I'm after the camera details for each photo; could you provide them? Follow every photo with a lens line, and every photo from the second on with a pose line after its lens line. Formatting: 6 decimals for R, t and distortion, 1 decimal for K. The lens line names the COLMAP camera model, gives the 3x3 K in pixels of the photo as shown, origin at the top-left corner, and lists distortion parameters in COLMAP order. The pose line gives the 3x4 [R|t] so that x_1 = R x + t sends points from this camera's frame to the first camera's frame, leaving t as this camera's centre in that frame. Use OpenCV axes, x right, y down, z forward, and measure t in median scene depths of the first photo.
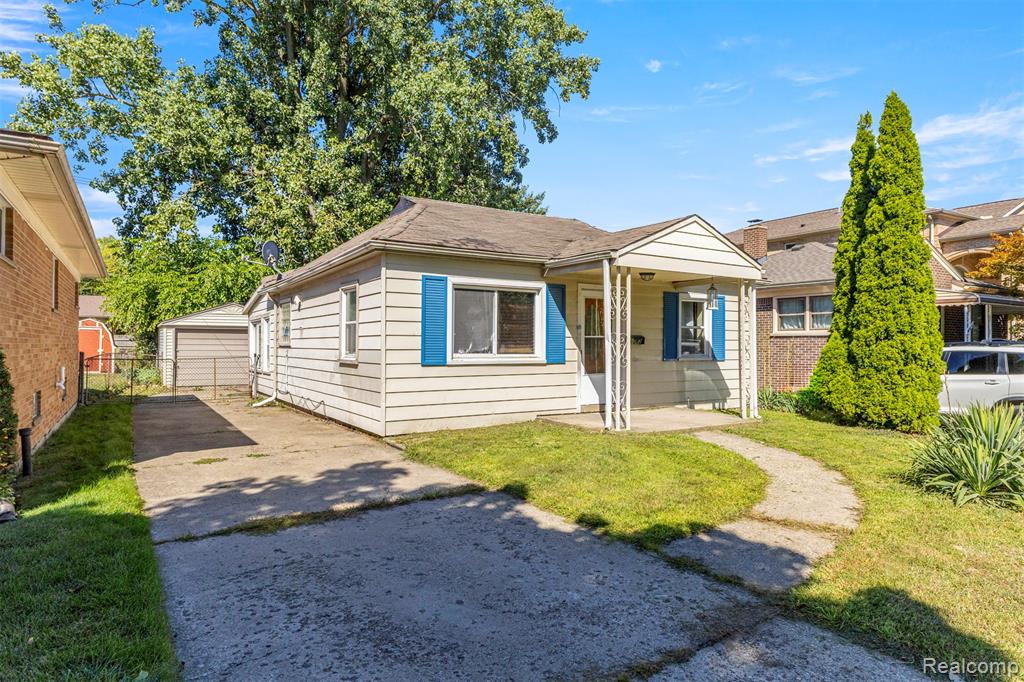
lens RADIAL K [[602.6, 0, 513.7], [0, 602.6, 334.0], [0, 0, 1]] dist [0.000430, -0.001800]
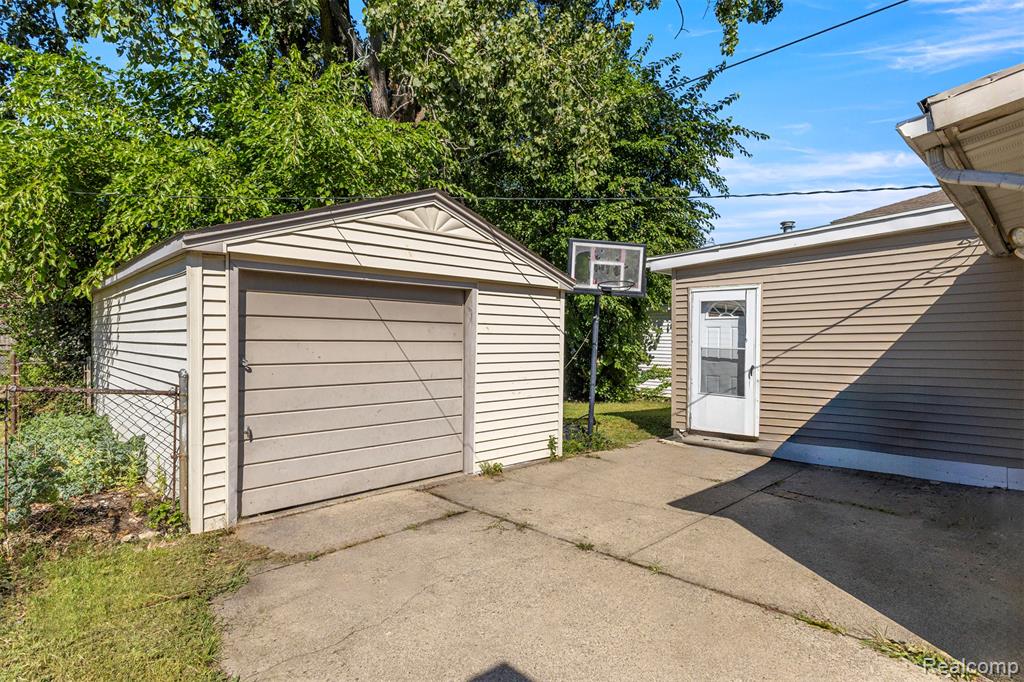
lens RADIAL K [[538.2, 0, 511.3], [0, 538.2, 344.4], [0, 0, 1]] dist [0.030129, 0.000855]
pose [[0.981286, 0.000755, 0.192554, -1.020483], [-0.005001, 0.999755, 0.021566, 0.029253], [-0.192491, -0.022125, 0.981049, 1.578405]]
